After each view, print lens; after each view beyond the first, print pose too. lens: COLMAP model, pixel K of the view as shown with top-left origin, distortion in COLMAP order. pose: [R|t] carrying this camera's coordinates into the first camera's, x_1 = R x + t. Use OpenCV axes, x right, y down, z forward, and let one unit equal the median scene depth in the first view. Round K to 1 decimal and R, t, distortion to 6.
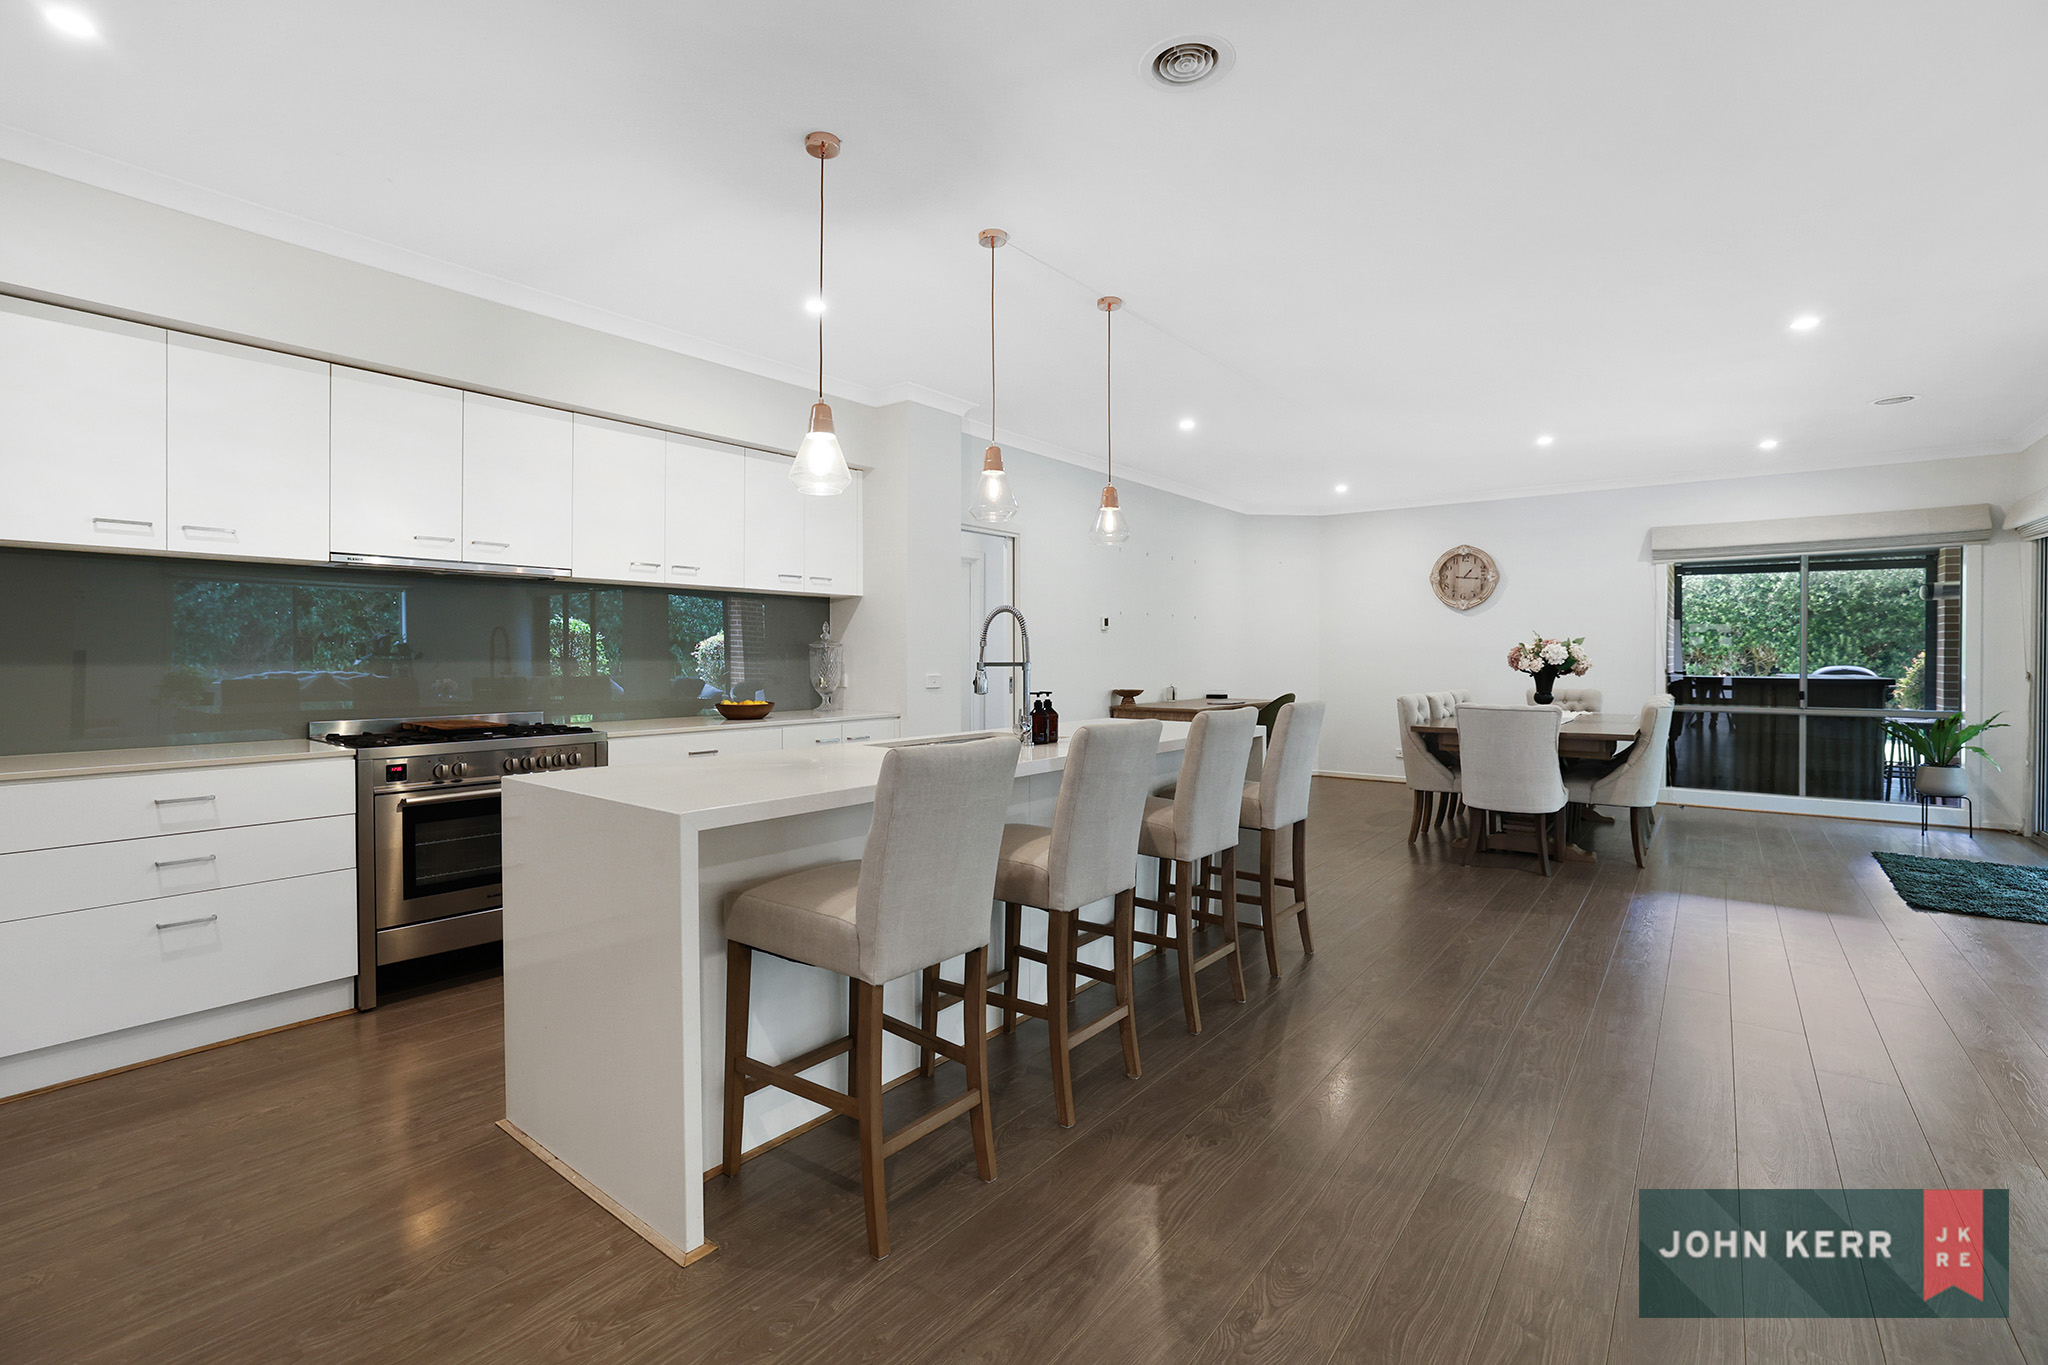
lens RADIAL K [[928.0, 0, 1015.5], [0, 928.0, 660.3], [0, 0, 1]] dist [-0.009281, 0.004220]
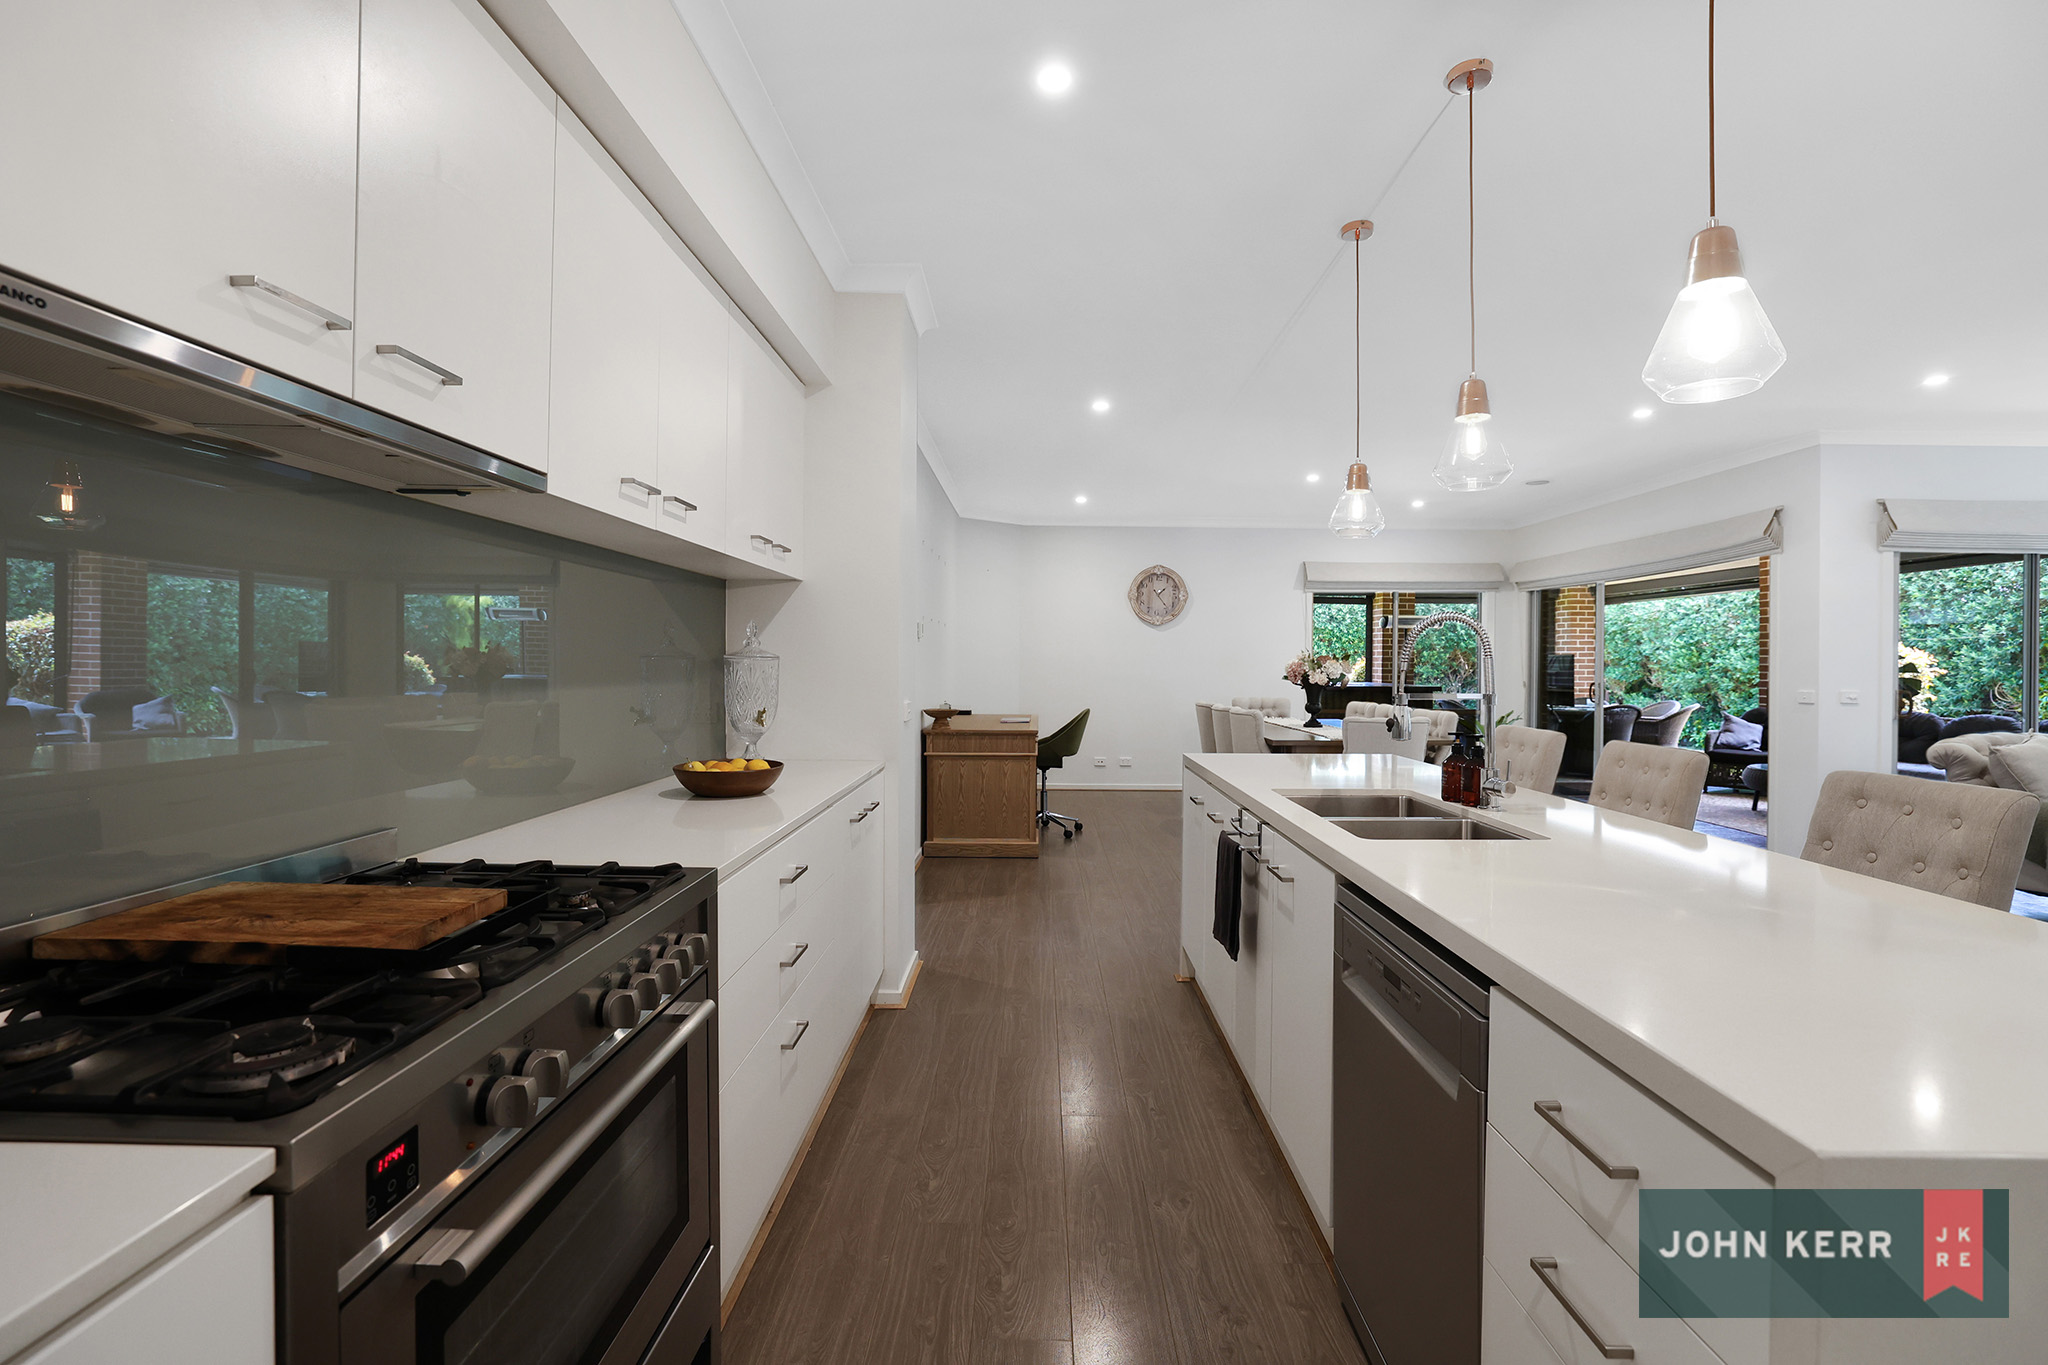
lens RADIAL K [[877.0, 0, 1024.5], [0, 877.0, 673.4], [0, 0, 1]] dist [0.000571, 0.000016]
pose [[0.803846, -0.001275, 0.594836, -0.297335], [-0.006791, 0.999913, 0.011321, -0.009702], [-0.594799, -0.013140, 0.803767, 0.309826]]
